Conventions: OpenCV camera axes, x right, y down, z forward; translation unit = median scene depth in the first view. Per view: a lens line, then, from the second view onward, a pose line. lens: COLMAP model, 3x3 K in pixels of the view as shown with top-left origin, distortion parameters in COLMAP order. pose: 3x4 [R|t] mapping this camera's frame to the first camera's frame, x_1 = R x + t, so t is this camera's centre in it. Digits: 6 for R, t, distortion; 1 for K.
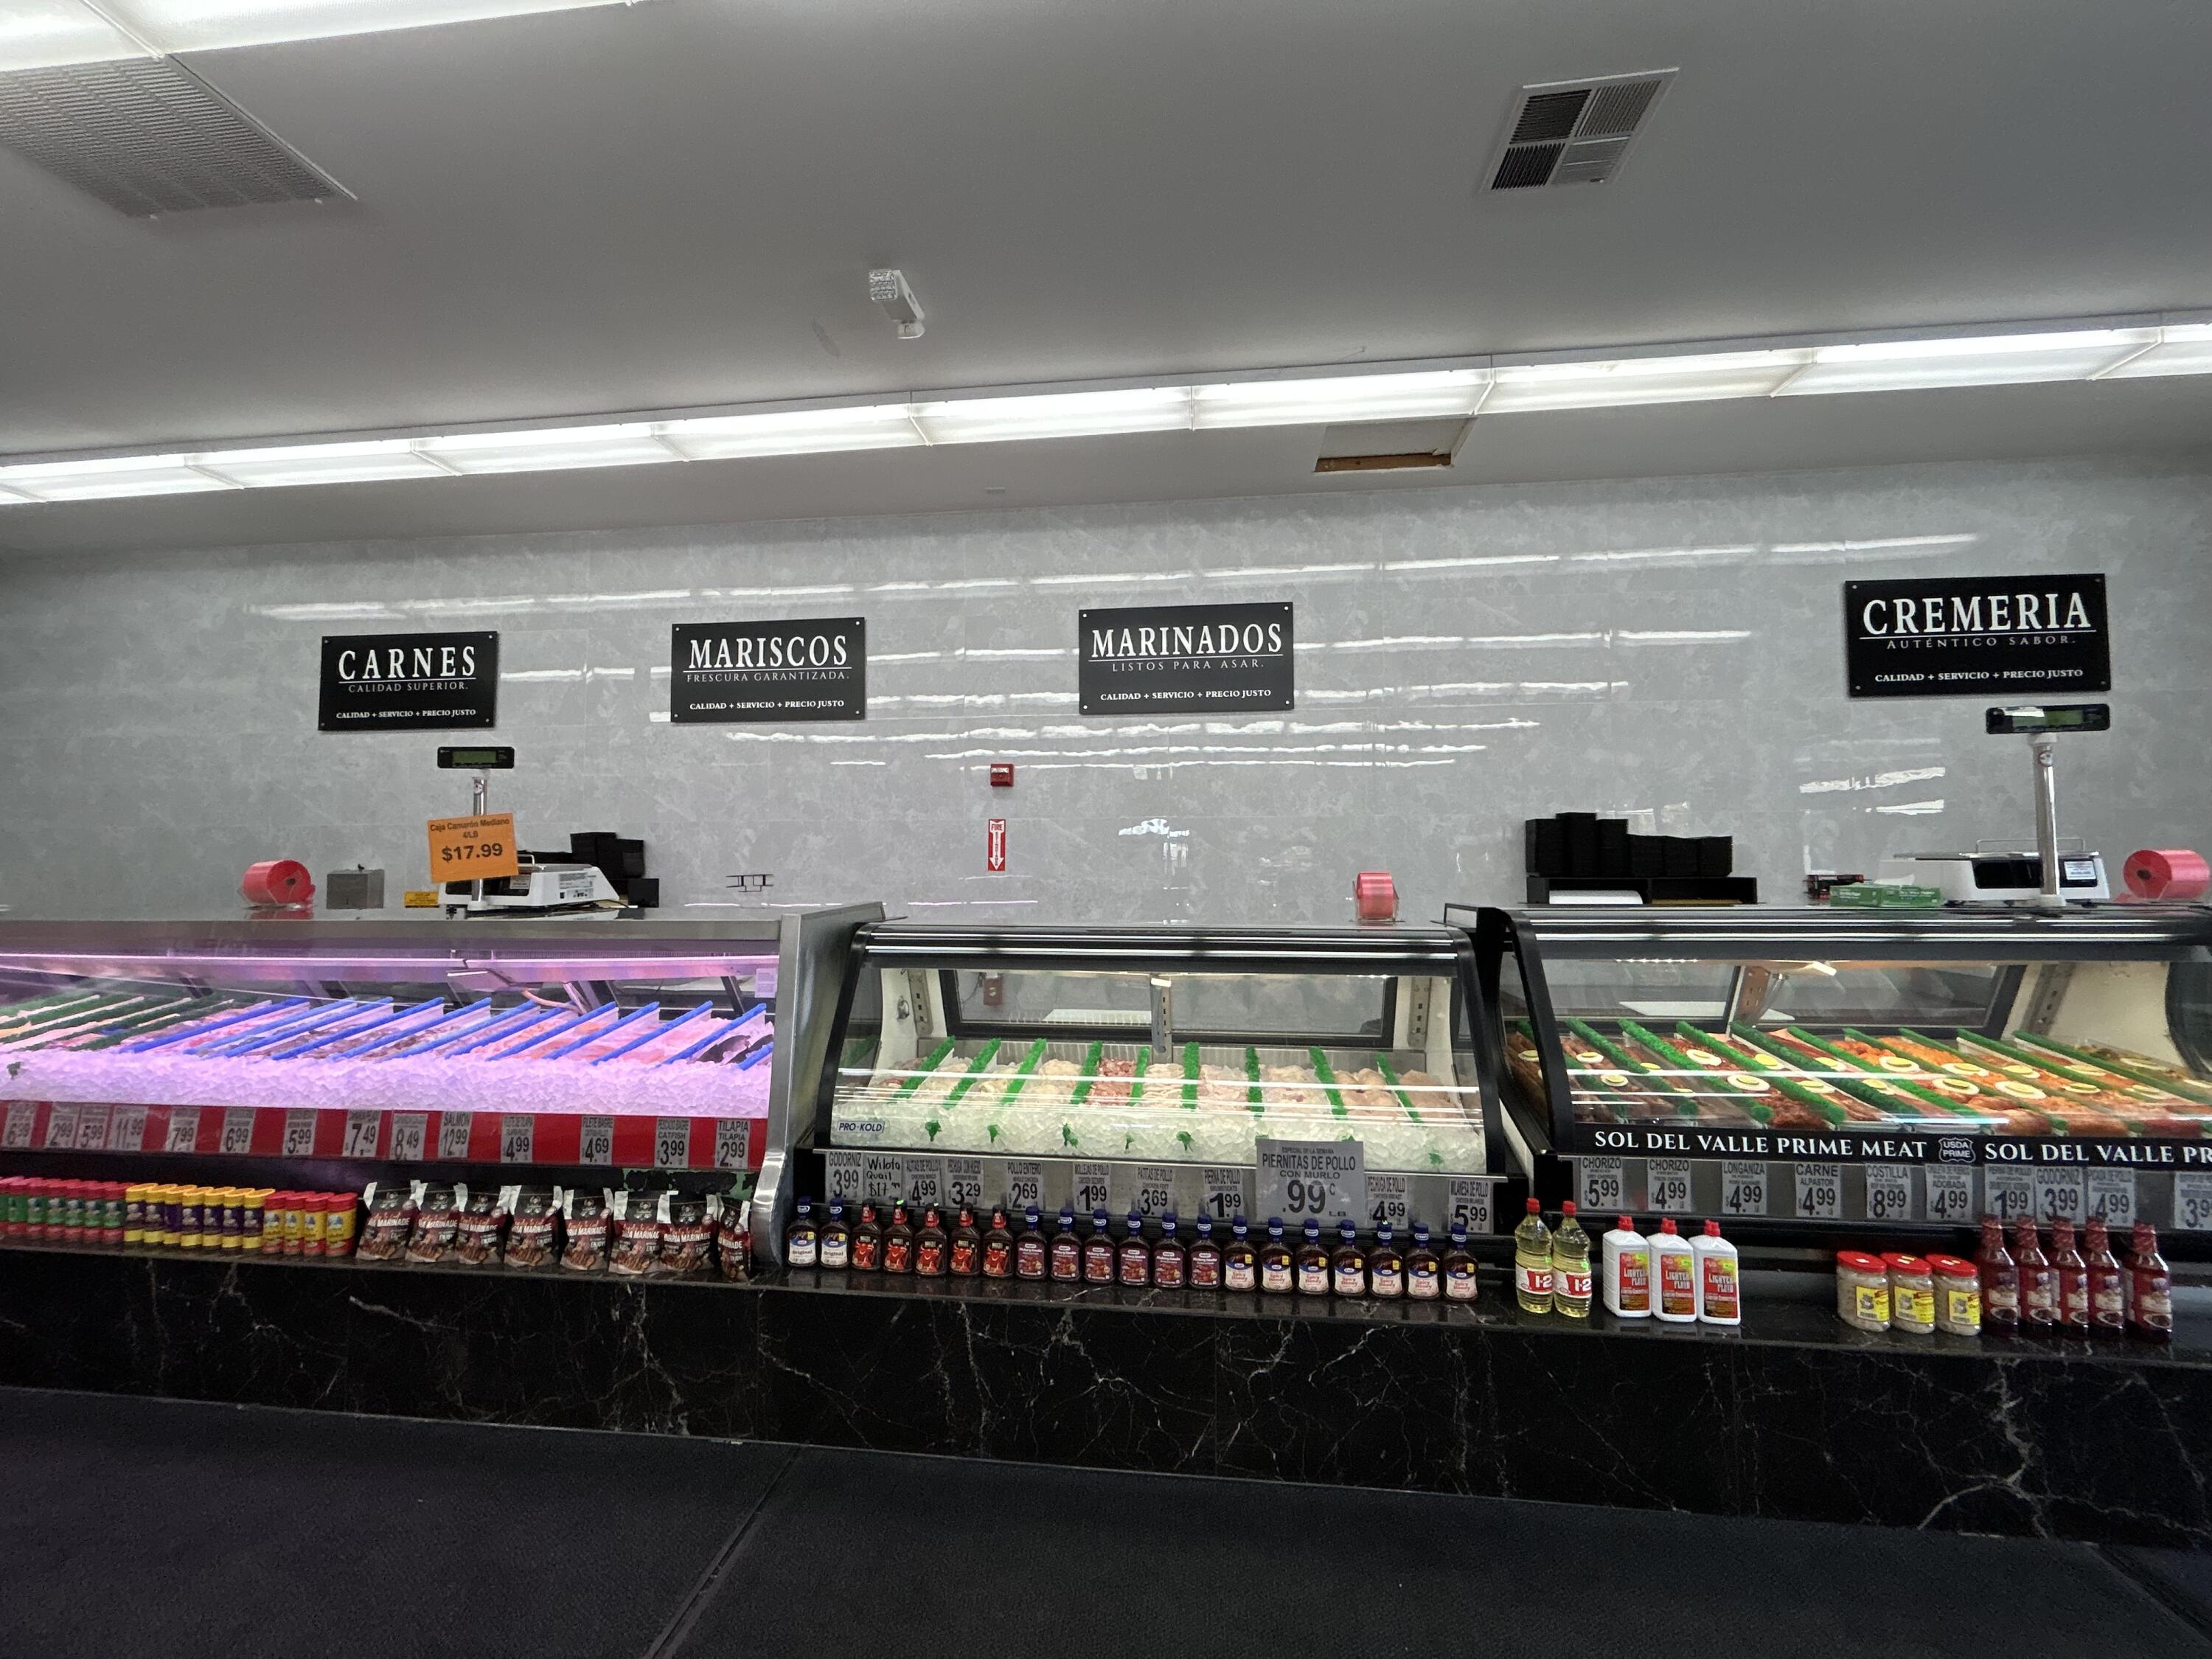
lens RADIAL K [[889.7, 0, 1106.0], [0, 889.7, 829.5], [0, 0, 1]] dist [-0.002814, 0.000971]
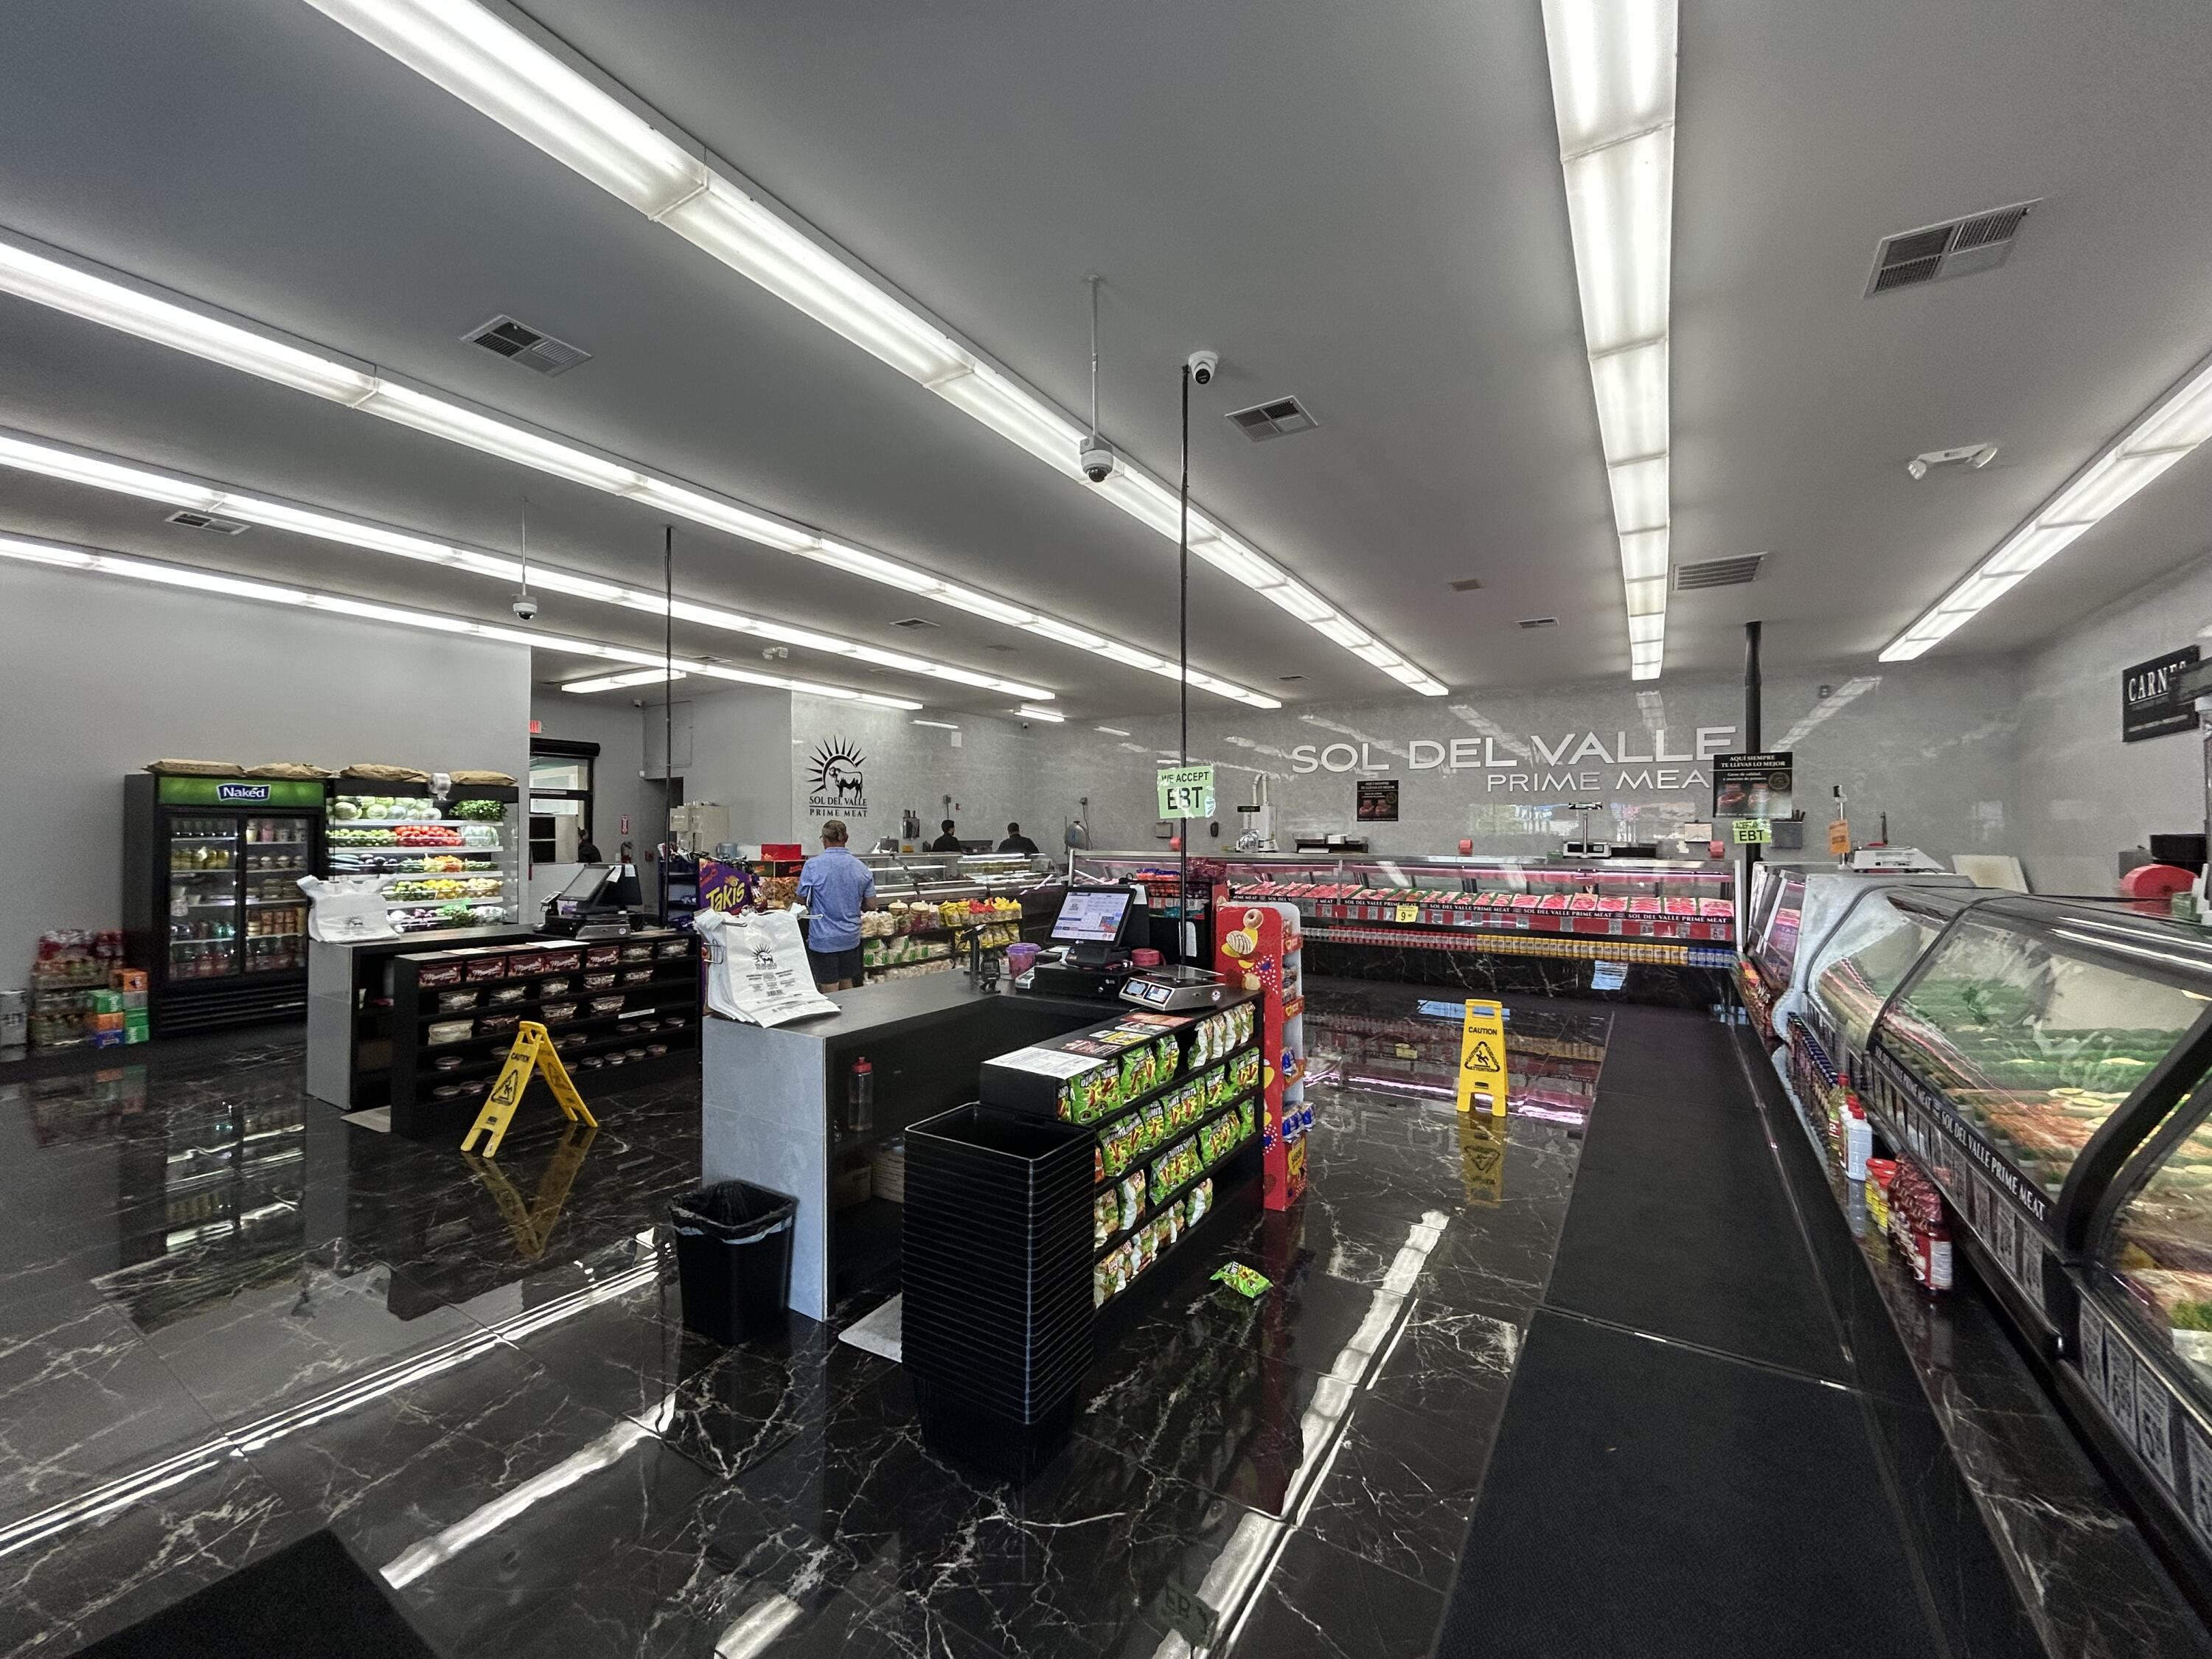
lens RADIAL K [[889.7, 0, 1106.0], [0, 889.7, 829.5], [0, 0, 1]] dist [-0.002814, 0.000971]
pose [[-0.432656, -0.004418, -0.901548, 1.002670], [0.033588, 0.999215, -0.021016, -0.006150], [0.900933, -0.039373, -0.432168, 0.222786]]
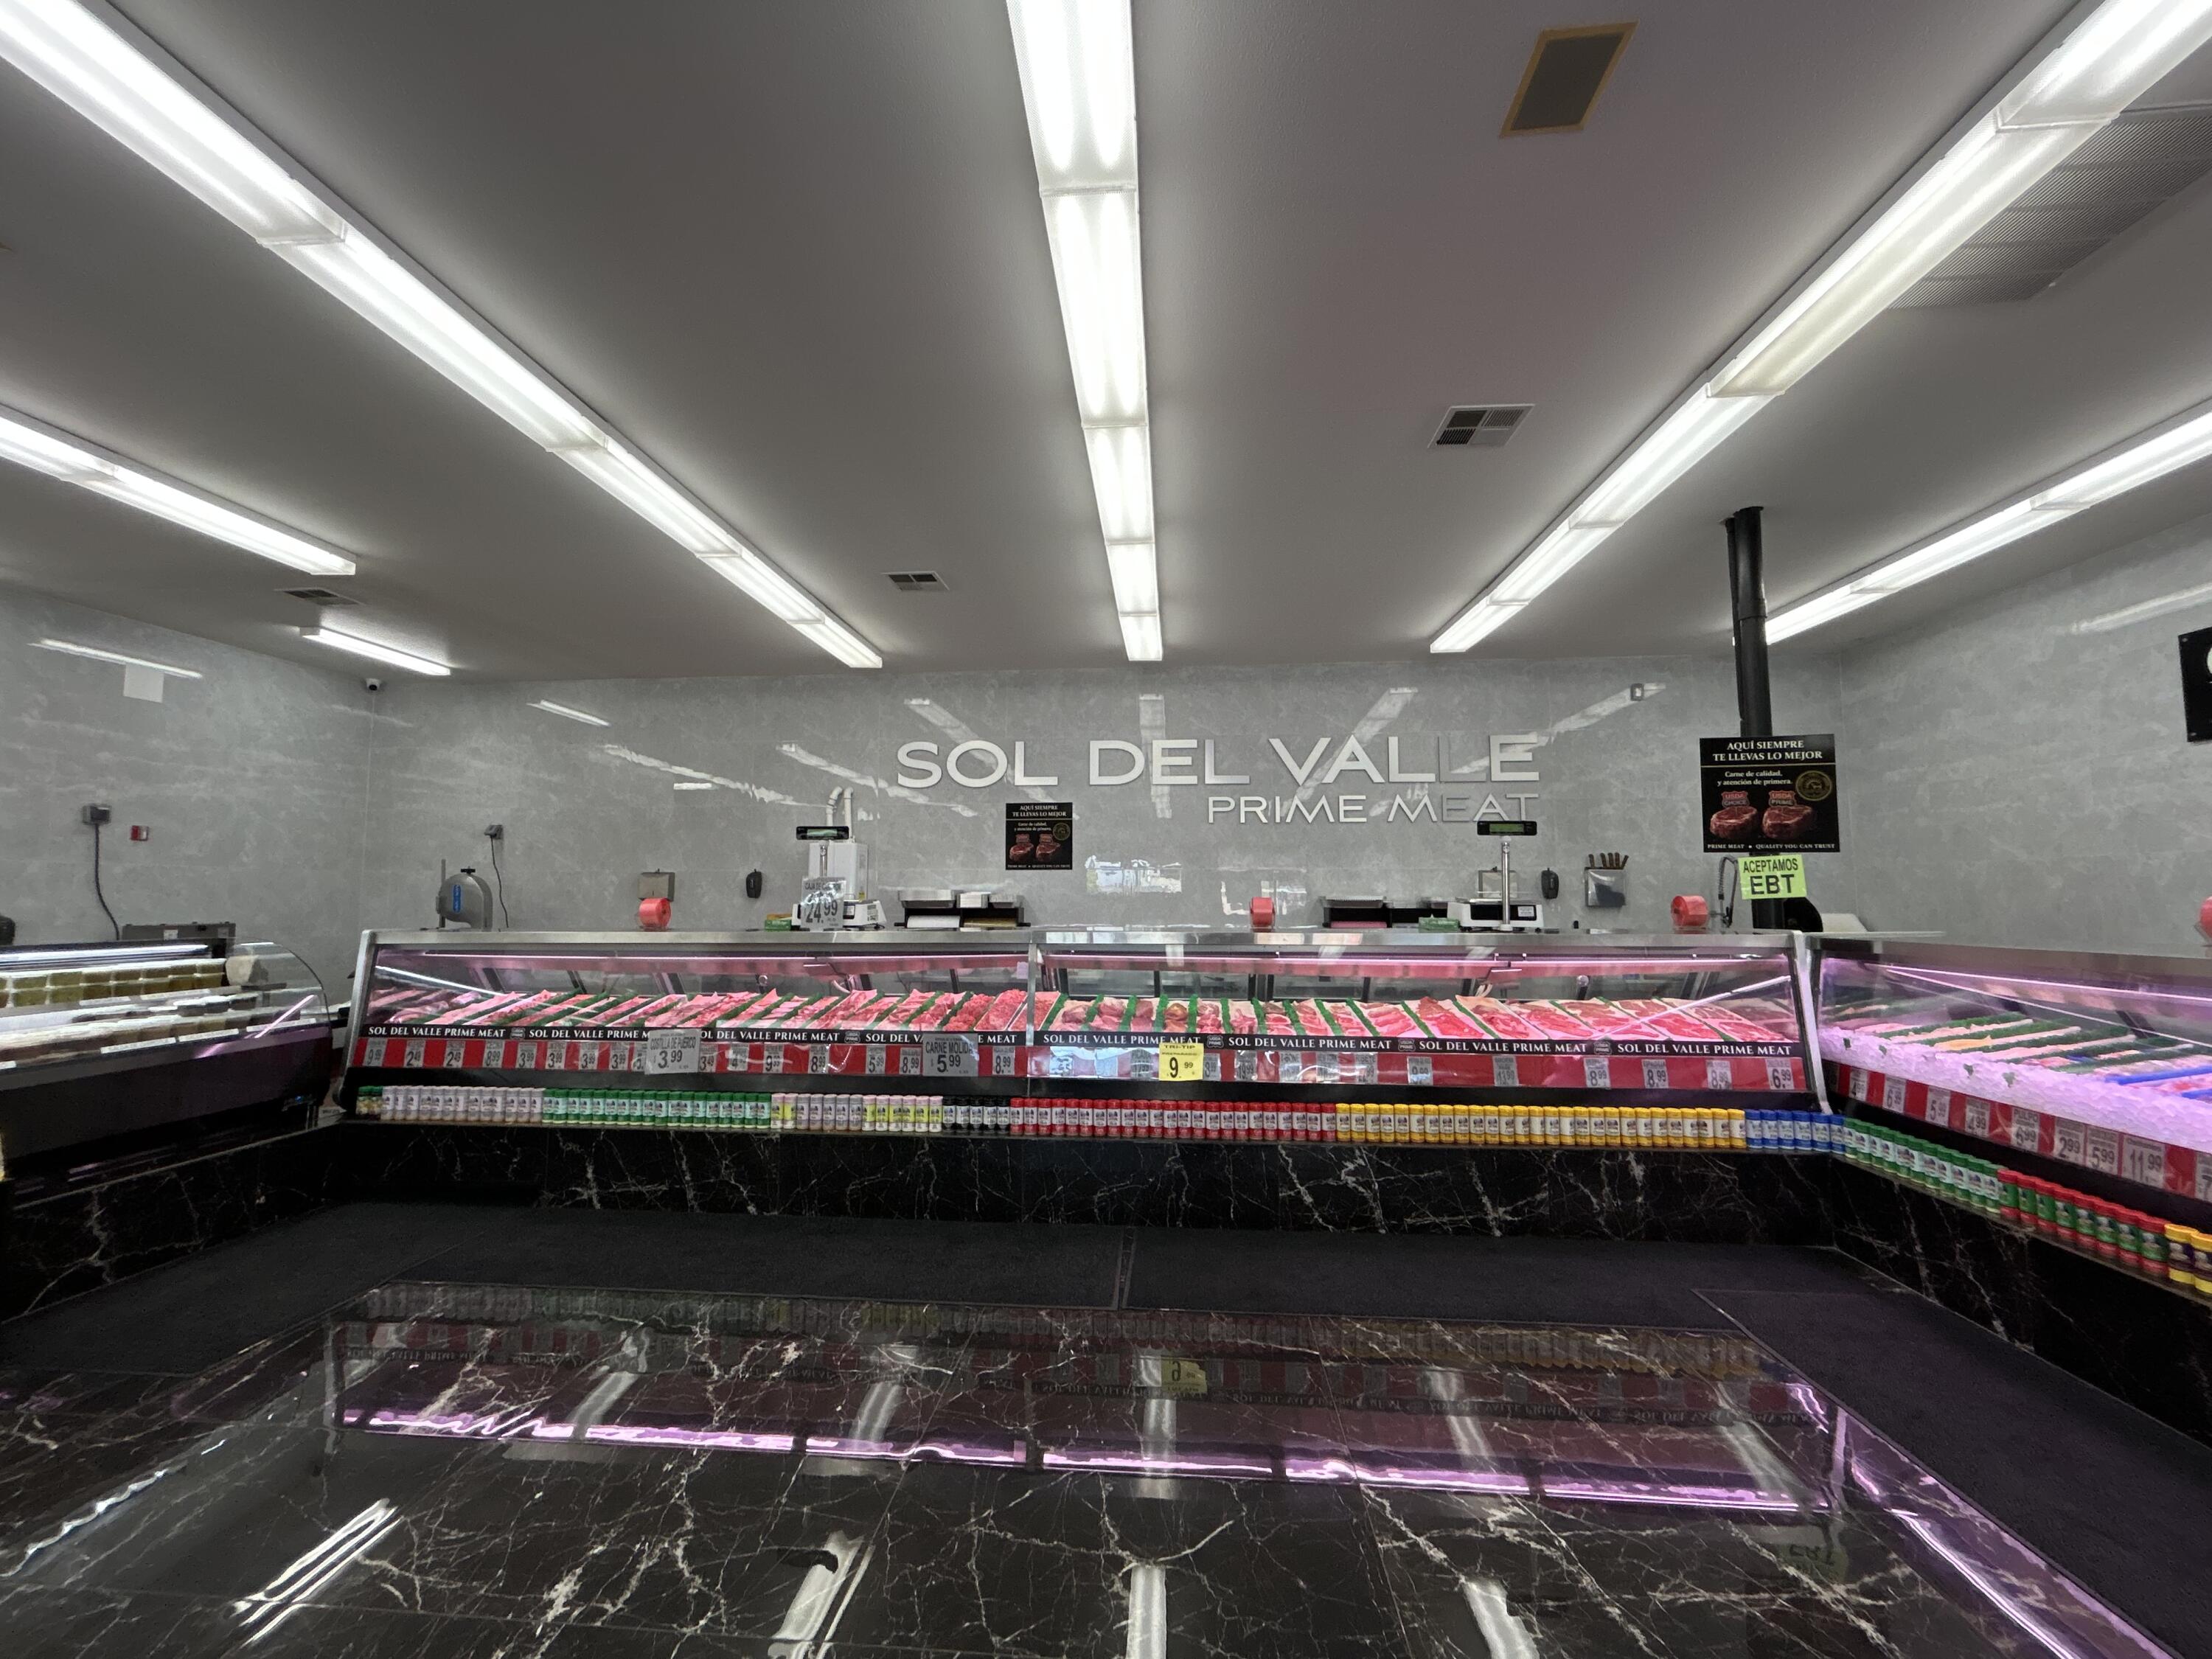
lens RADIAL K [[889.7, 0, 1106.0], [0, 889.7, 829.5], [0, 0, 1]] dist [-0.002814, 0.000971]
pose [[0.029832, -0.074374, -0.996784, -0.053909], [0.043596, 0.996376, -0.073038, -0.008467], [0.998604, -0.041277, 0.032966, -0.099206]]
